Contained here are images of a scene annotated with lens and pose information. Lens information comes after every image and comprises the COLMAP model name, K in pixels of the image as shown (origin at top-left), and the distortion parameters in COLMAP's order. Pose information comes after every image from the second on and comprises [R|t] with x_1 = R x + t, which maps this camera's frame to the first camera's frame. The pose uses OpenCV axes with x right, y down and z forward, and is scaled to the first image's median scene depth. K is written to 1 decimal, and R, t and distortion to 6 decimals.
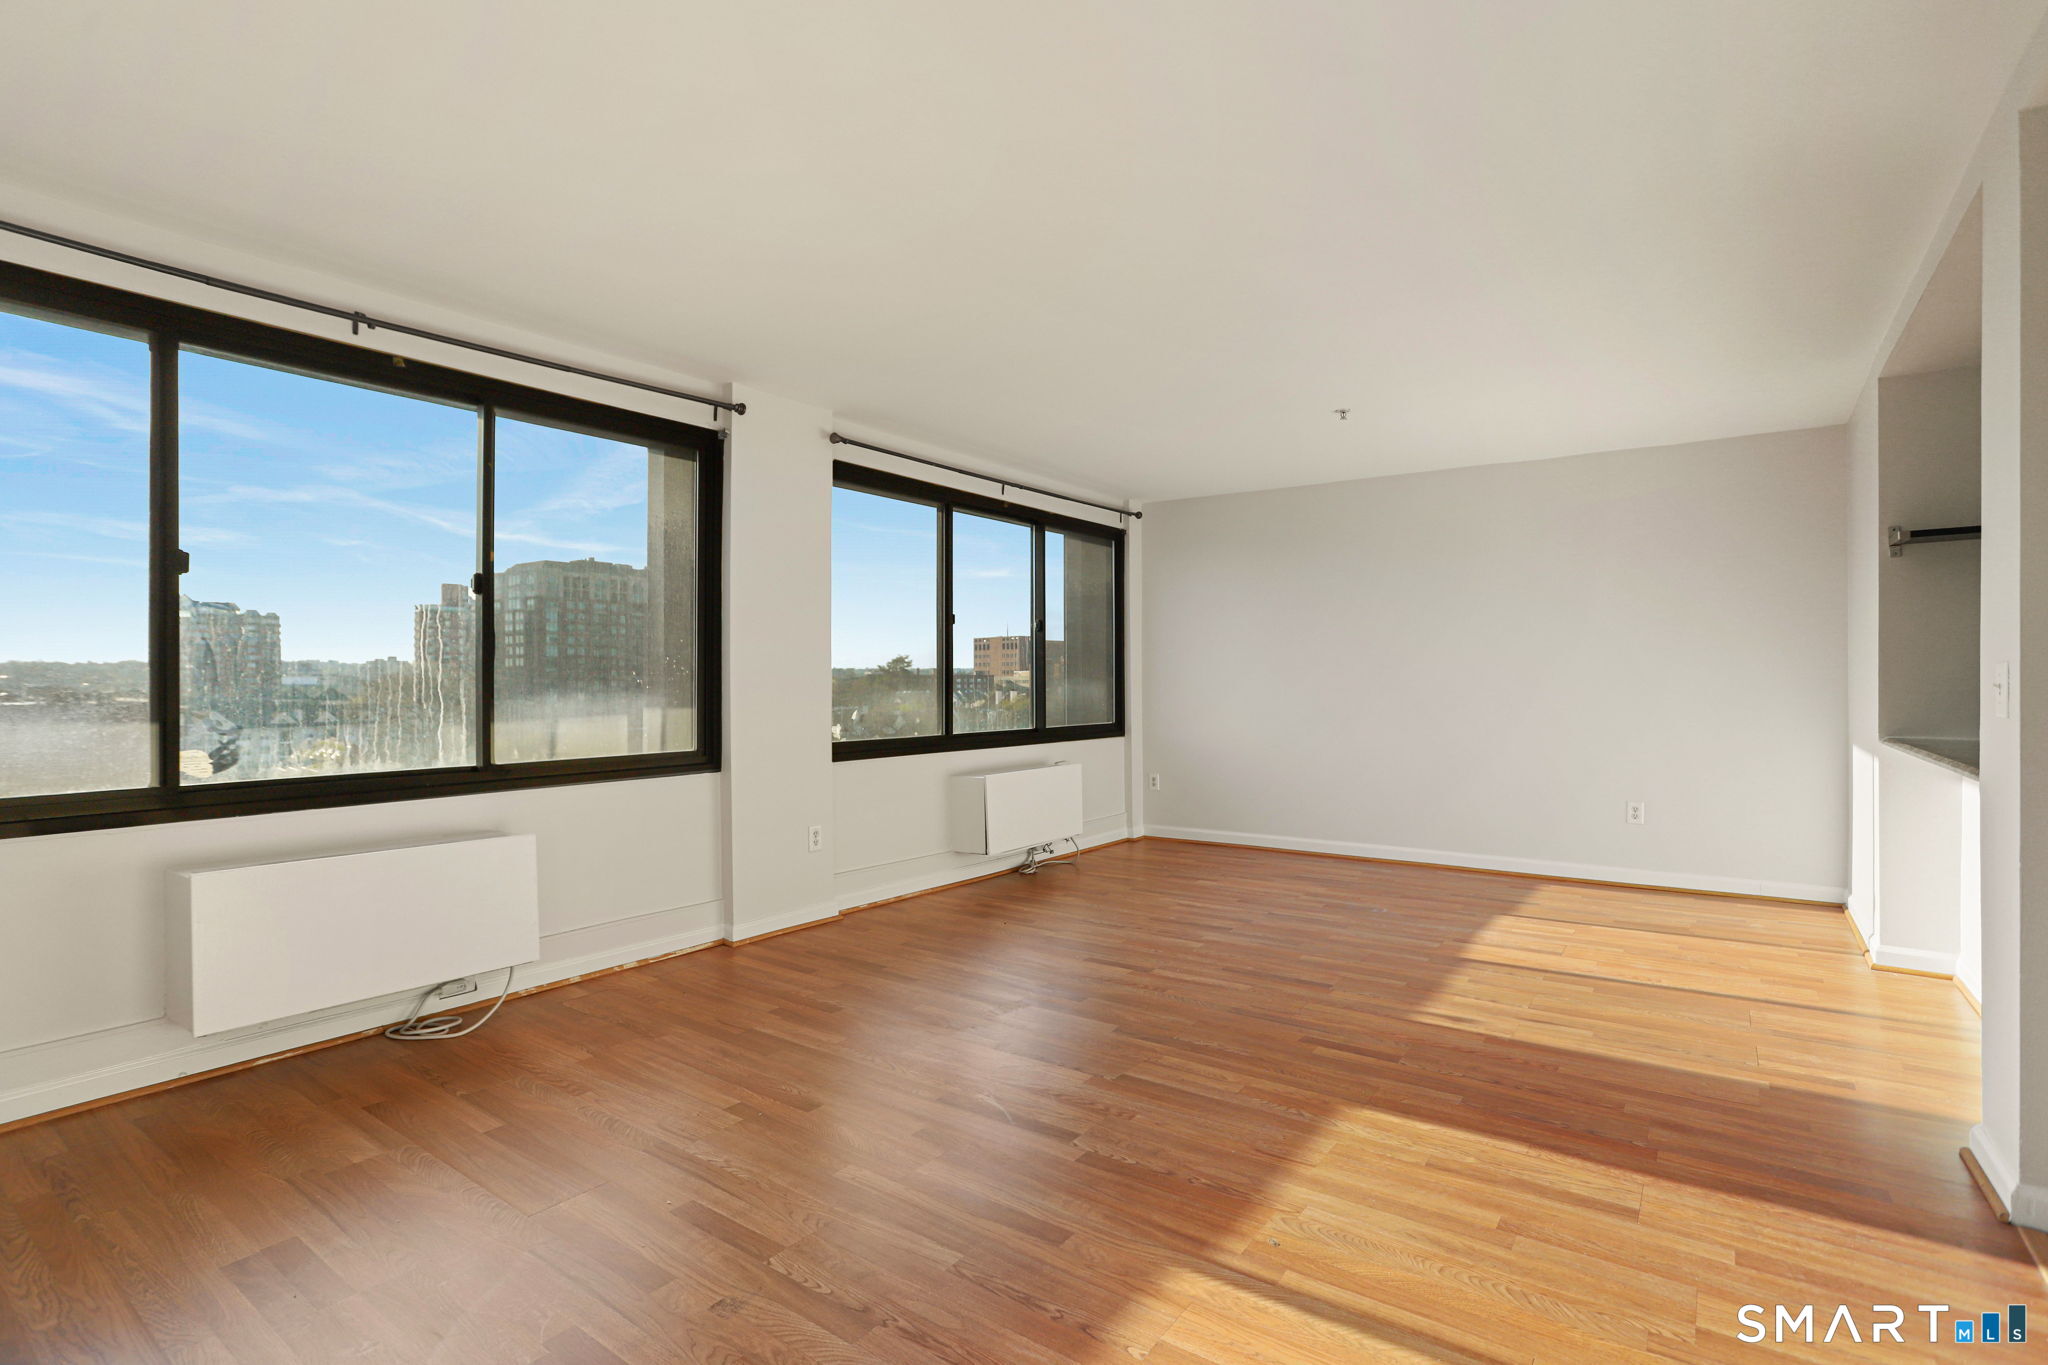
lens RADIAL K [[991.1, 0, 1016.5], [0, 991.1, 686.0], [0, 0, 1]] dist [-0.056988, 0.029179]
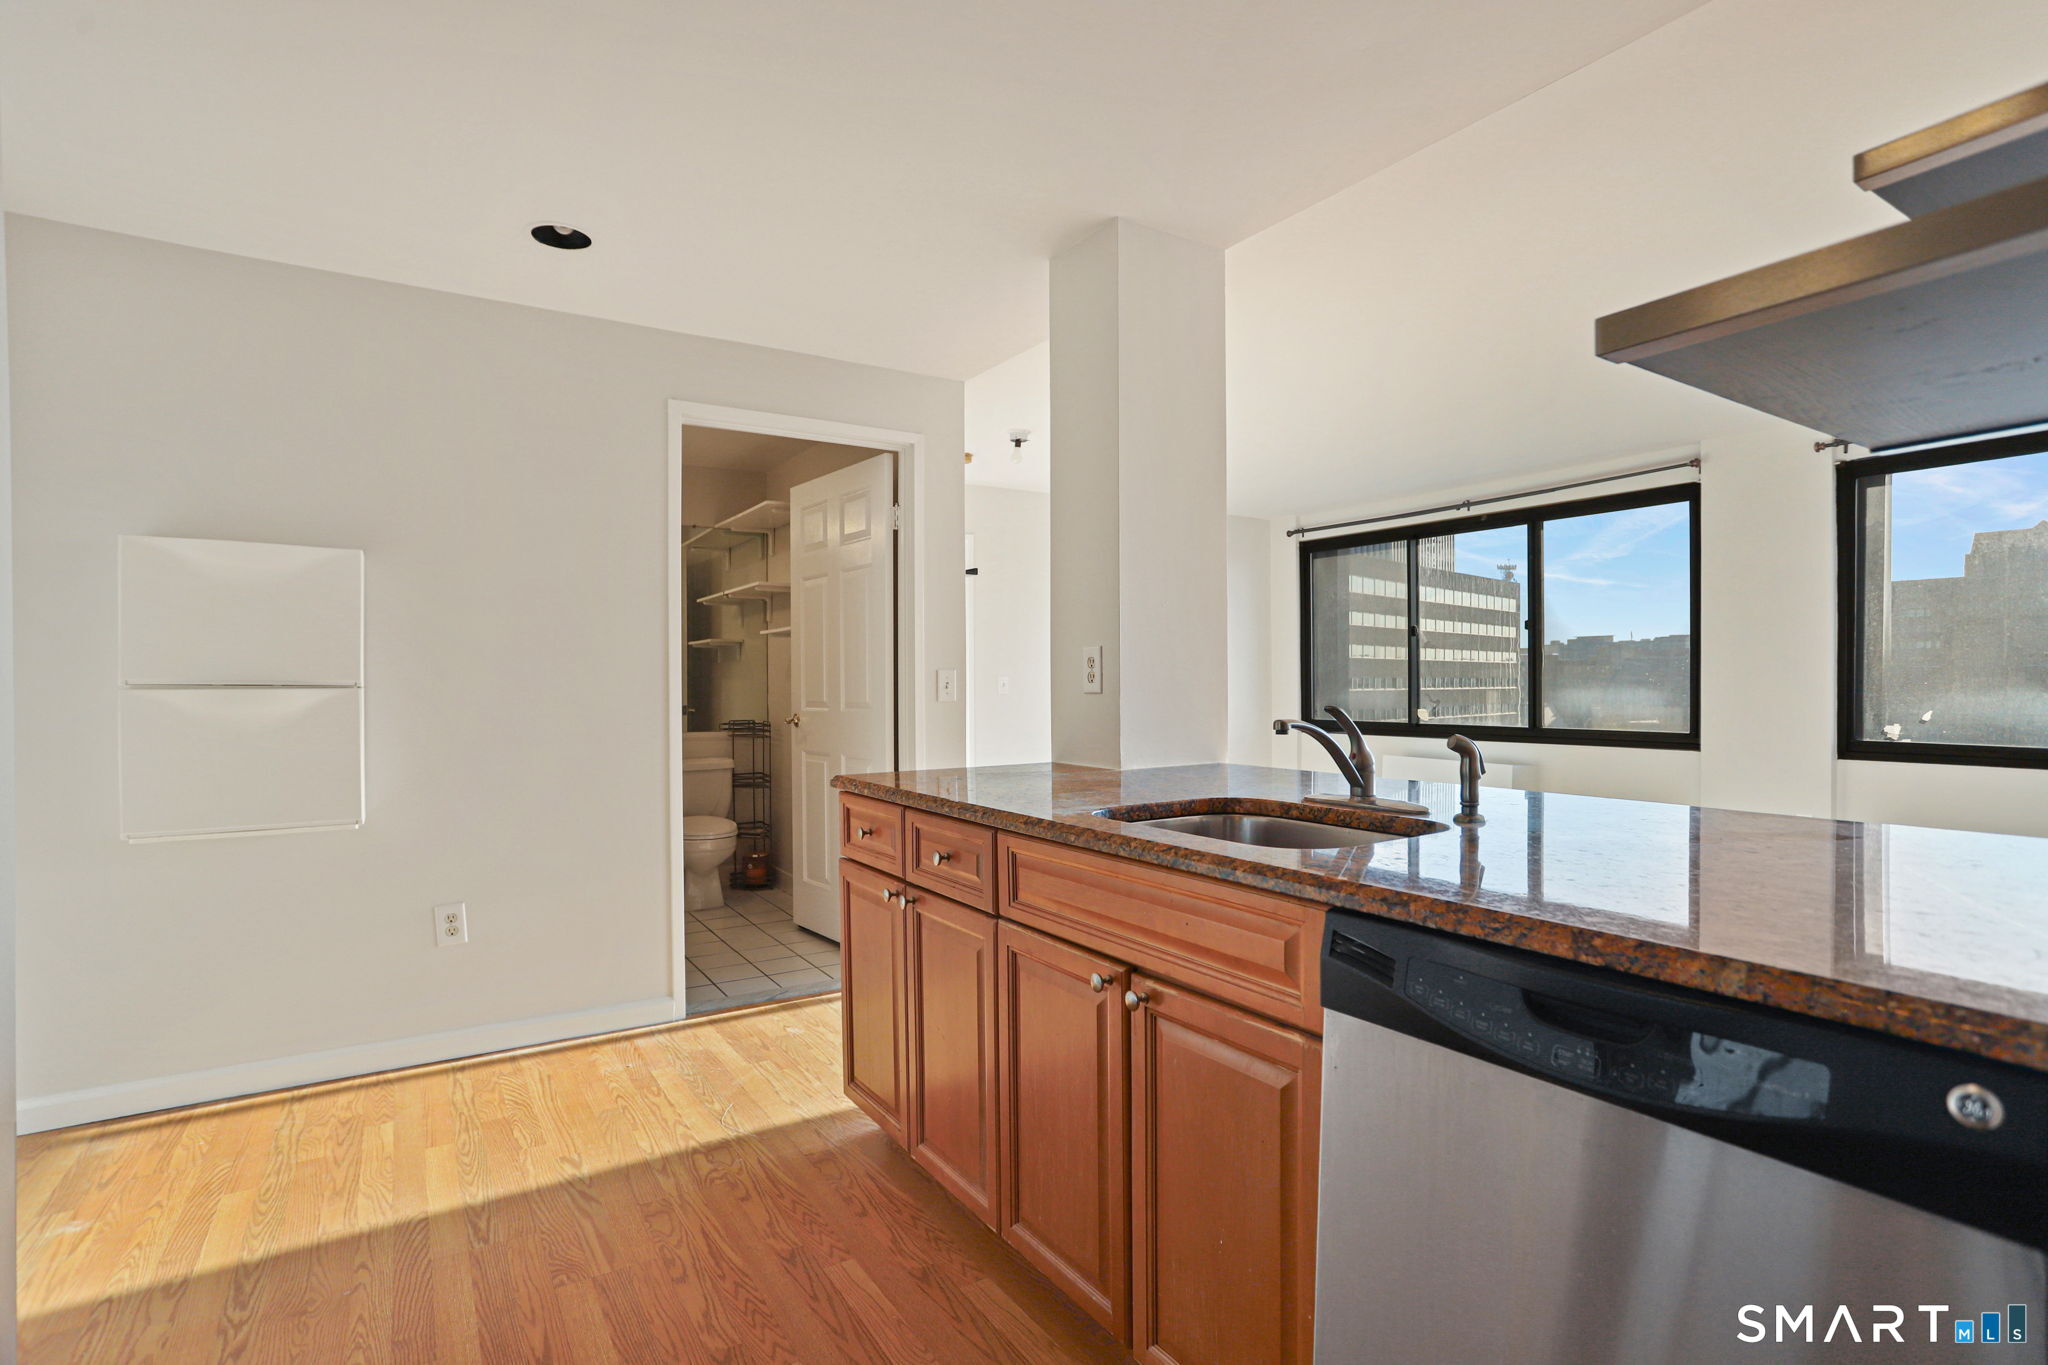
lens RADIAL K [[991.1, 0, 1025.0], [0, 991.1, 693.4], [0, 0, 1]] dist [-0.056988, 0.029179]
pose [[-0.363999, 0.013090, -0.931307, 1.185270], [-0.001658, 0.999891, 0.014702, -0.004074], [0.931398, 0.006896, -0.363937, 0.649284]]
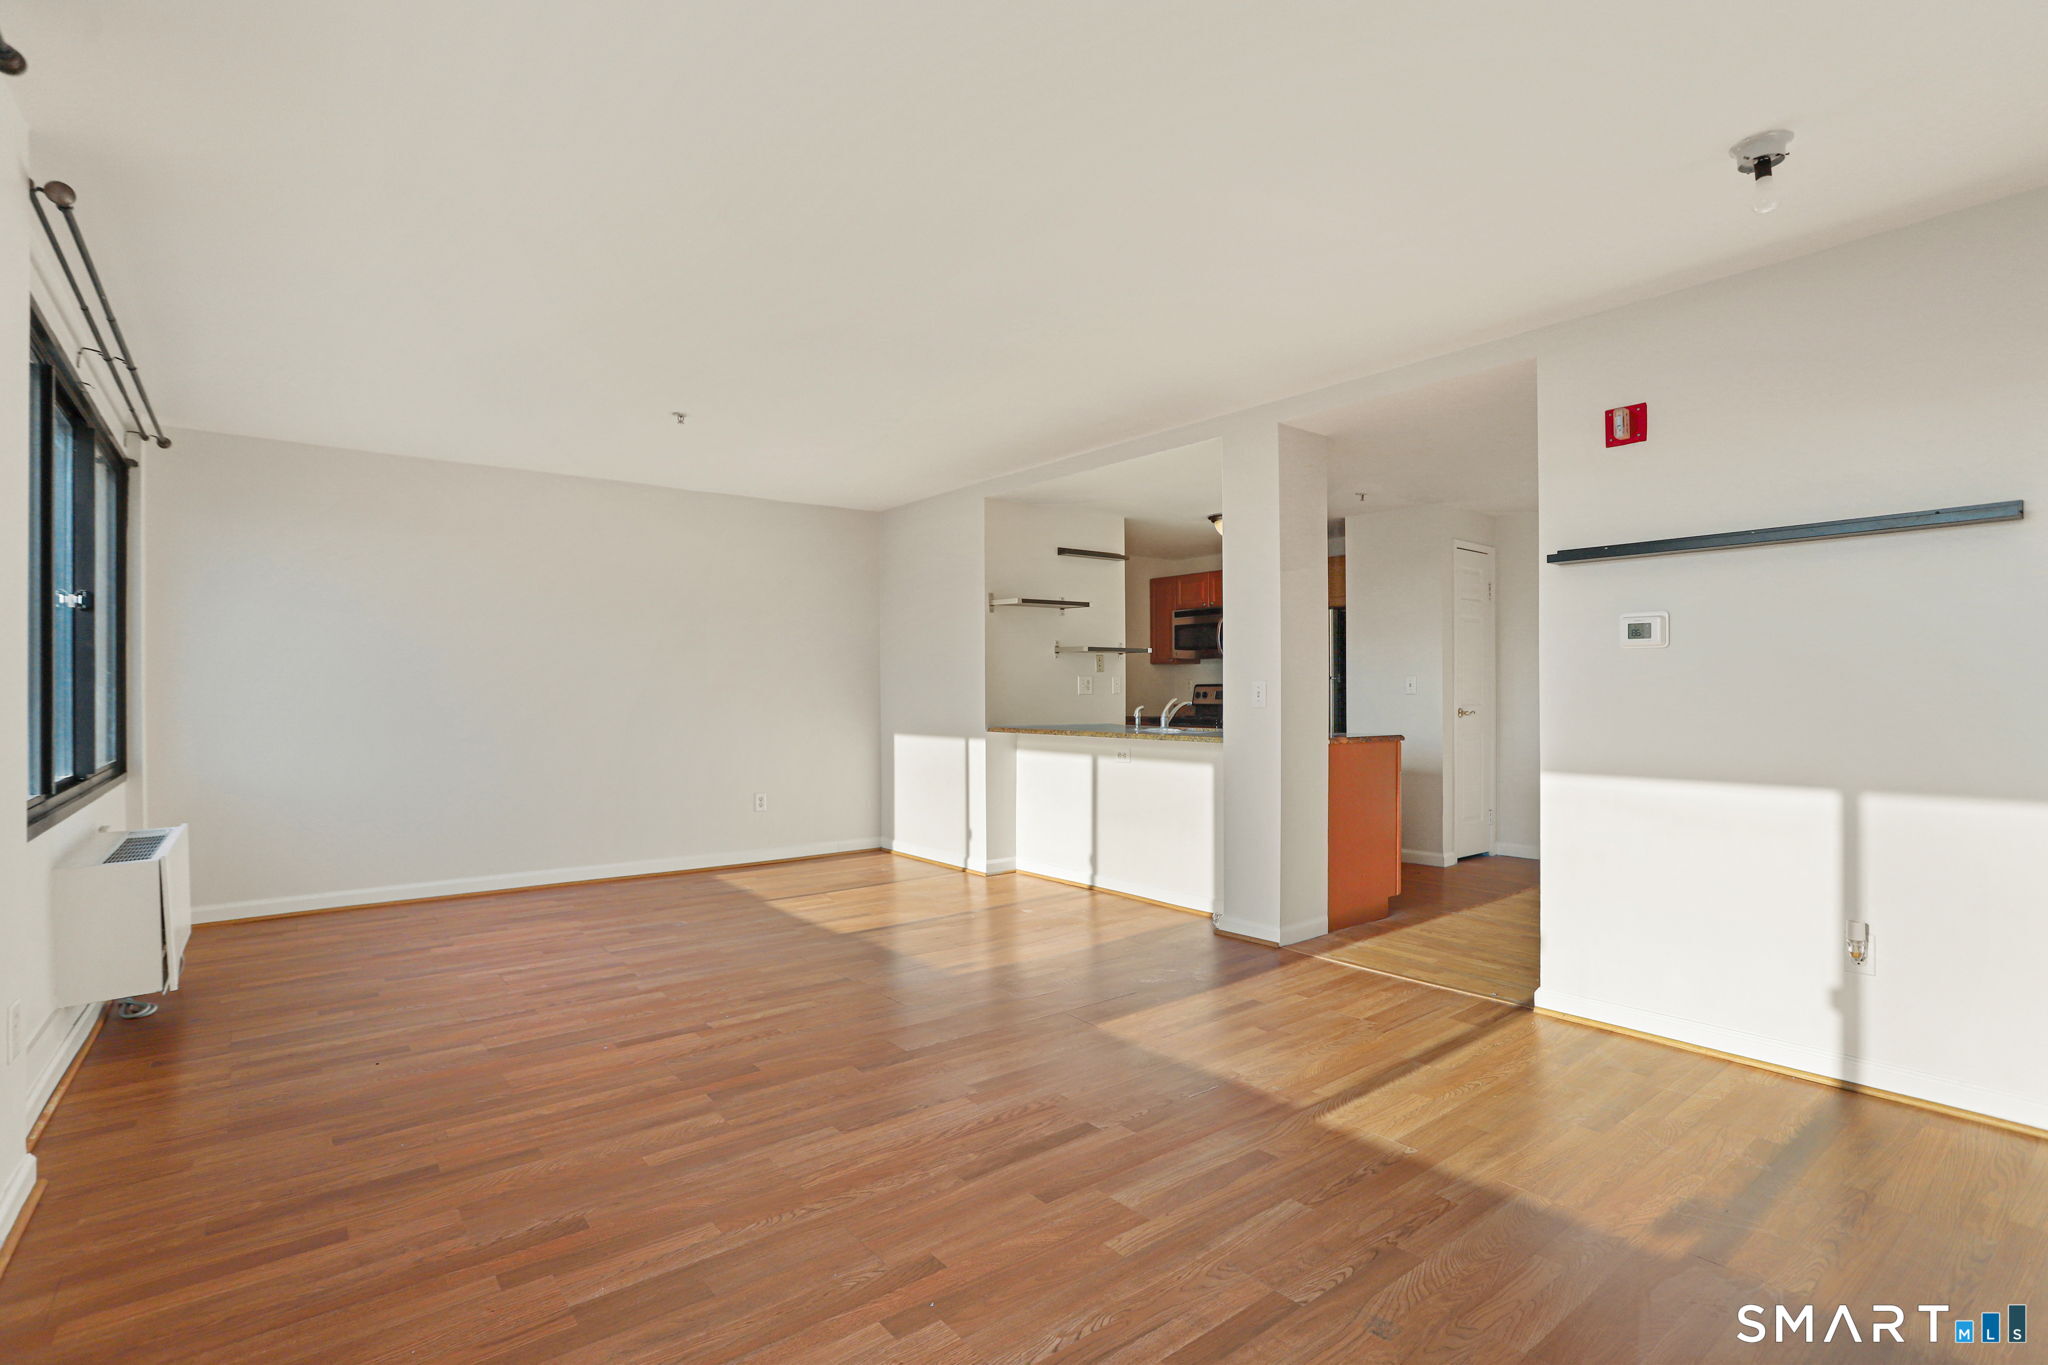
lens RADIAL K [[991.1, 0, 1026.3], [0, 991.1, 681.9], [0, 0, 1]] dist [-0.056988, 0.029179]
pose [[0.265633, 0.008395, 0.964038, -0.566423], [0.009213, 0.999894, -0.011246, -0.000785], [-0.964030, 0.011869, 0.265528, 0.457448]]
